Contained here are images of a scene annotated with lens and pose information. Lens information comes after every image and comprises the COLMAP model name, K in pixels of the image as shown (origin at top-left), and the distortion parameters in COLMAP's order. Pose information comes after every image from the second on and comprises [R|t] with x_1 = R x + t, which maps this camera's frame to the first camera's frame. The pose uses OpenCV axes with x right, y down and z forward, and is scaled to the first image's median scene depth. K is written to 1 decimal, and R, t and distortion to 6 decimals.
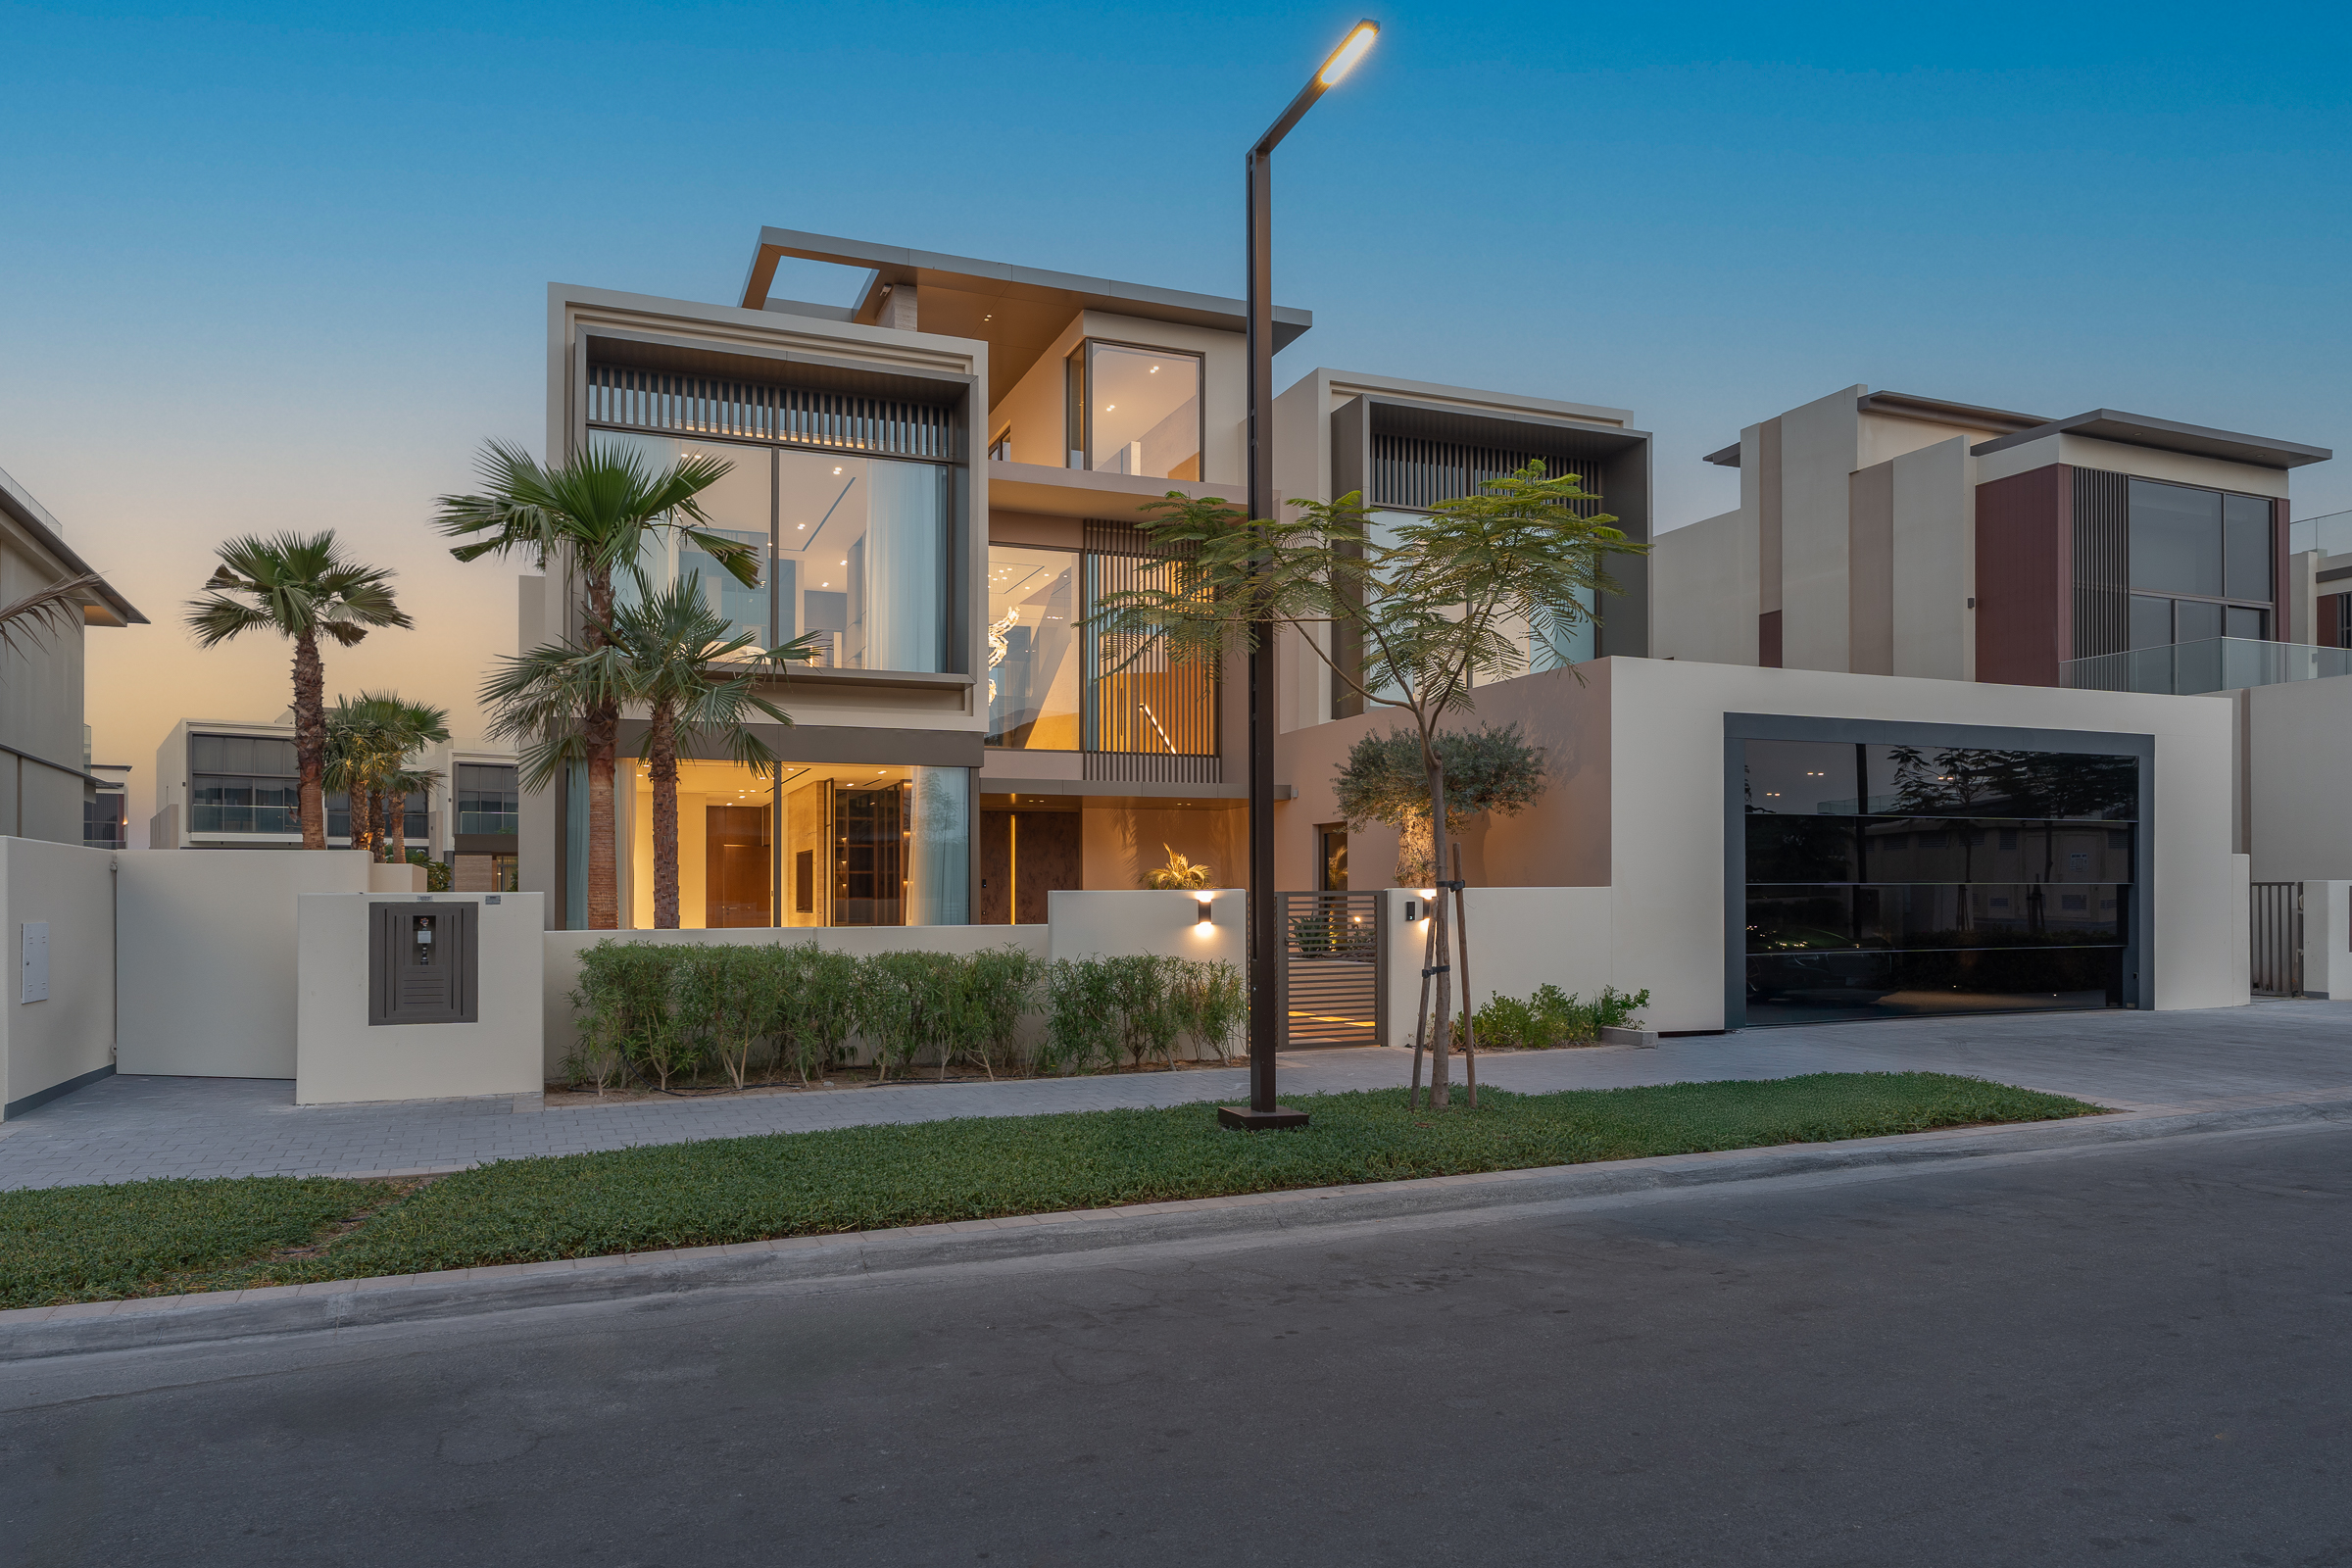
lens RADIAL K [[1454.5, 0, 1171.9], [0, 1454.5, 896.2], [0, 0, 1]] dist [0.000613, -0.000339]
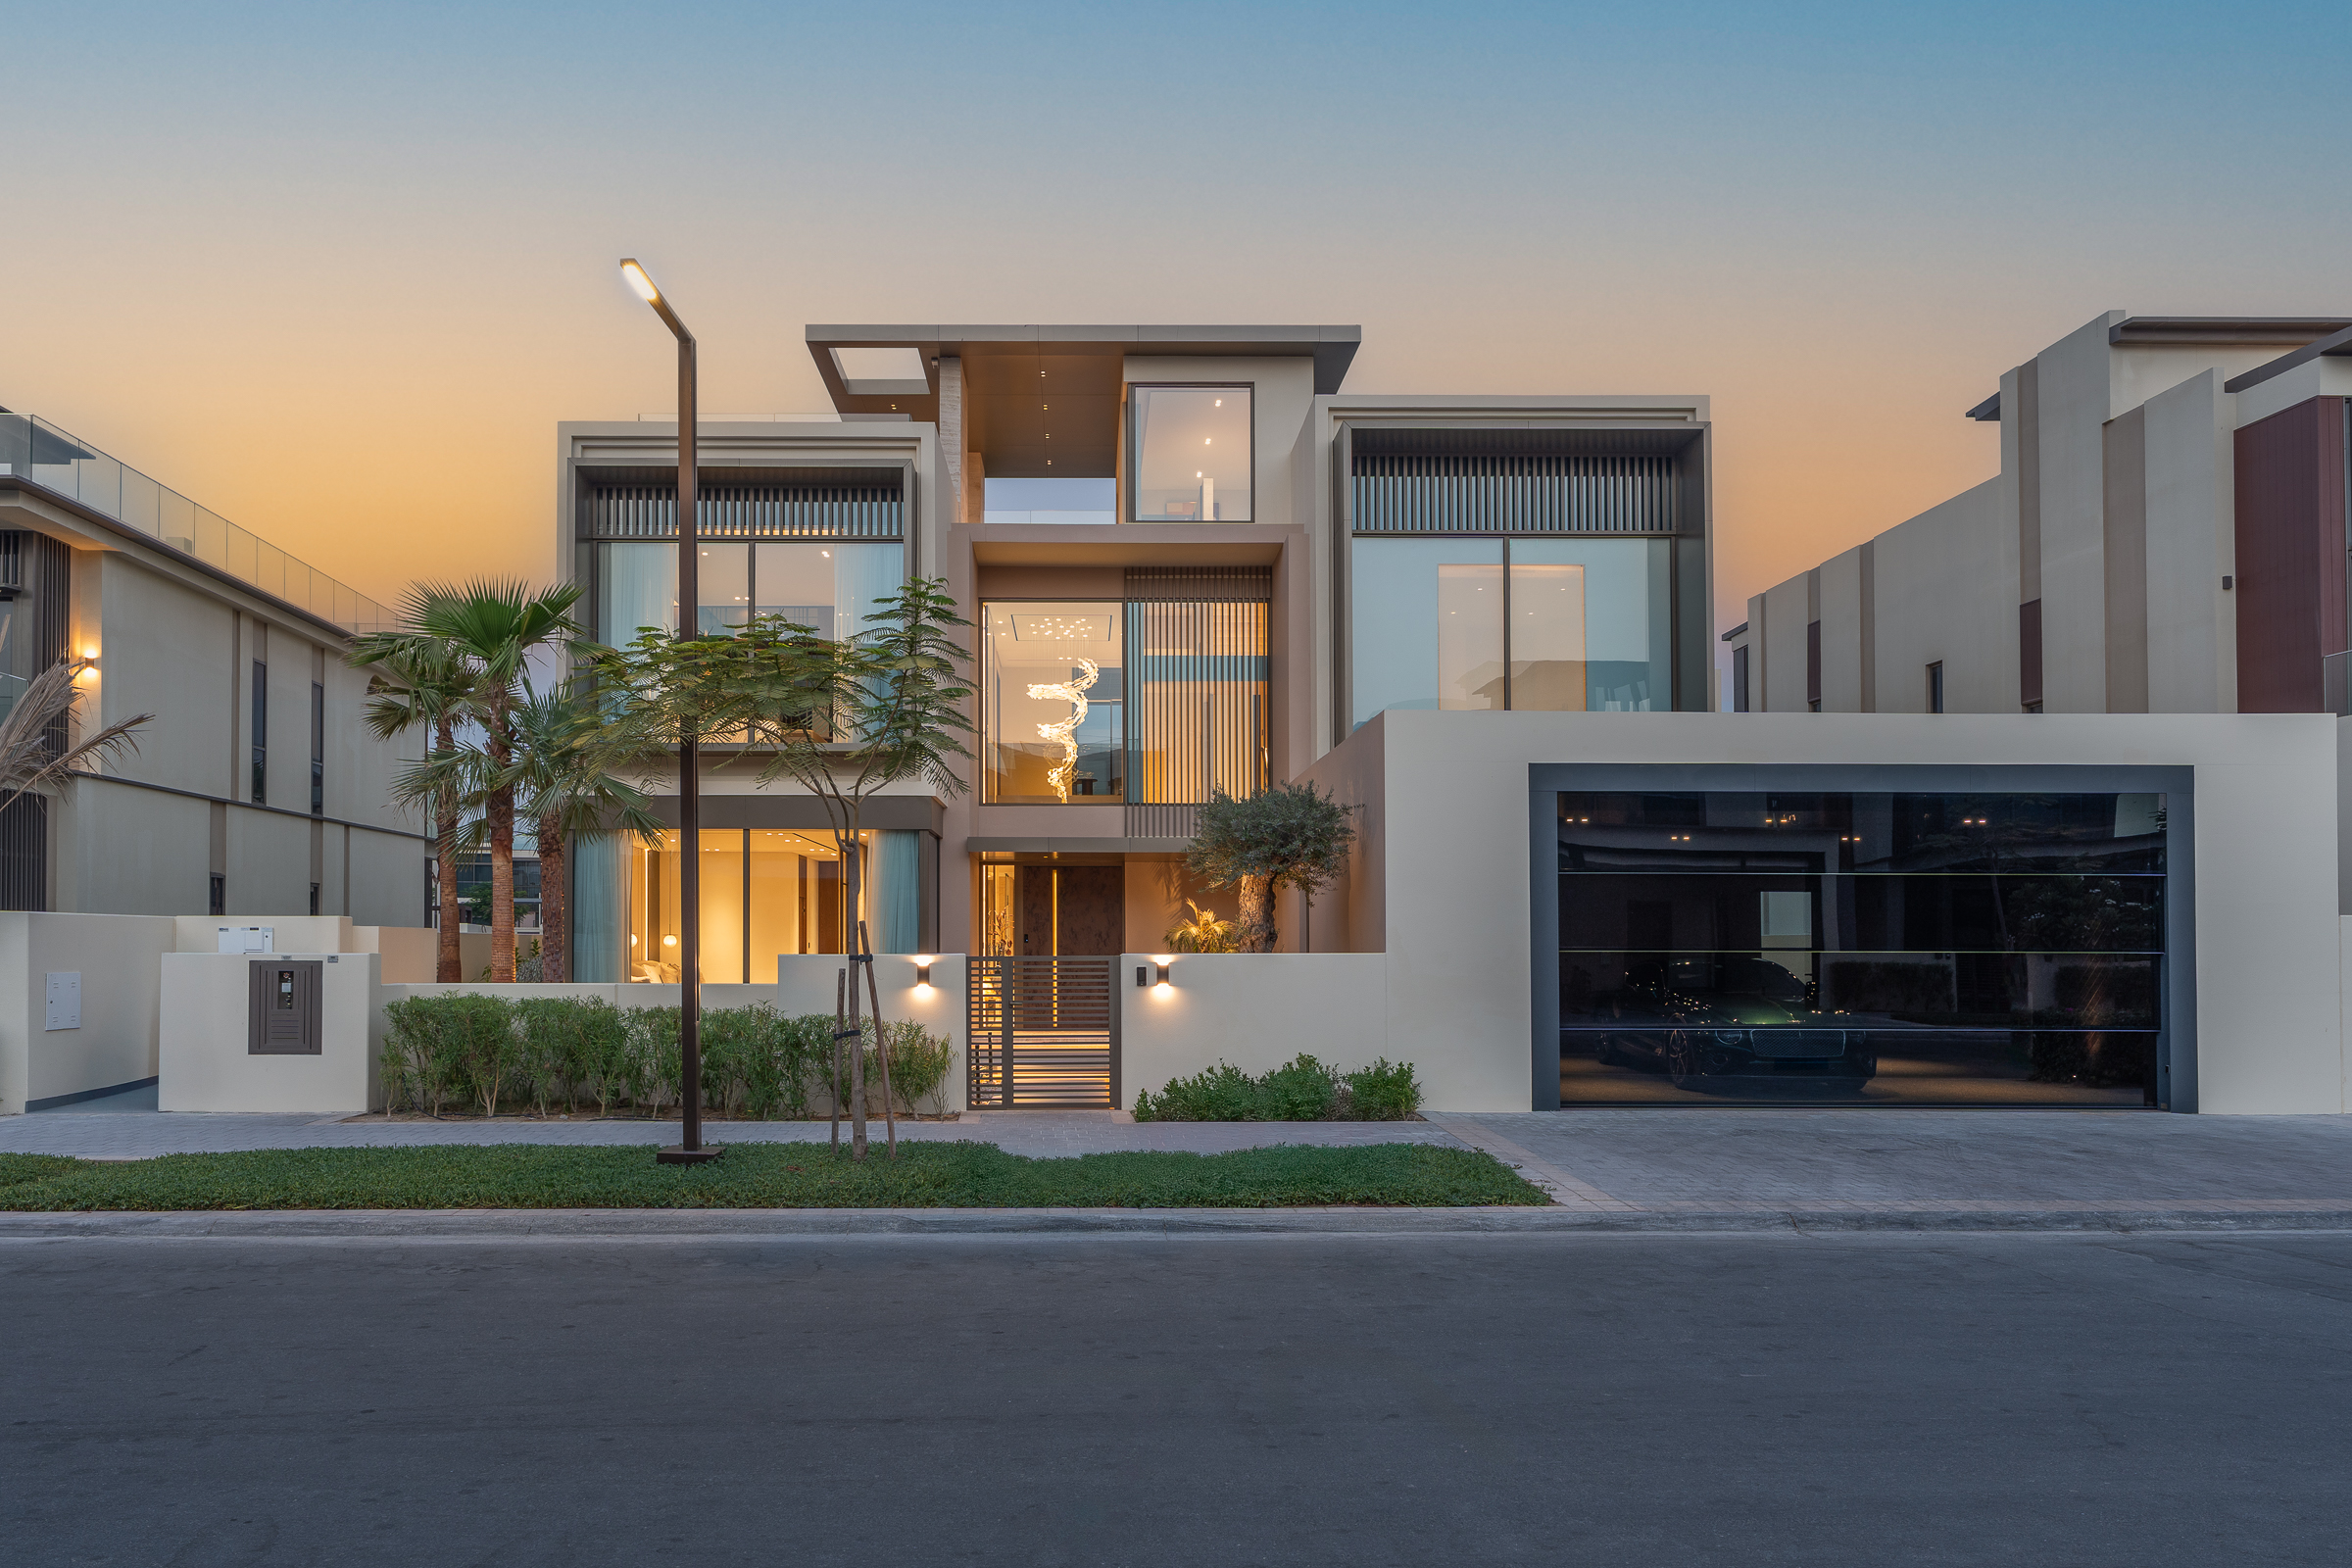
lens RADIAL K [[1456.0, 0, 721.8], [0, 1456.0, 927.0], [0, 0, 1]] dist [-0.001081, 0.002638]
pose [[0.926028, 0.000601, -0.377454, 0.127807], [-0.006159, 0.999890, -0.013519, -0.004049], [0.377404, 0.014844, 0.925930, -0.020091]]
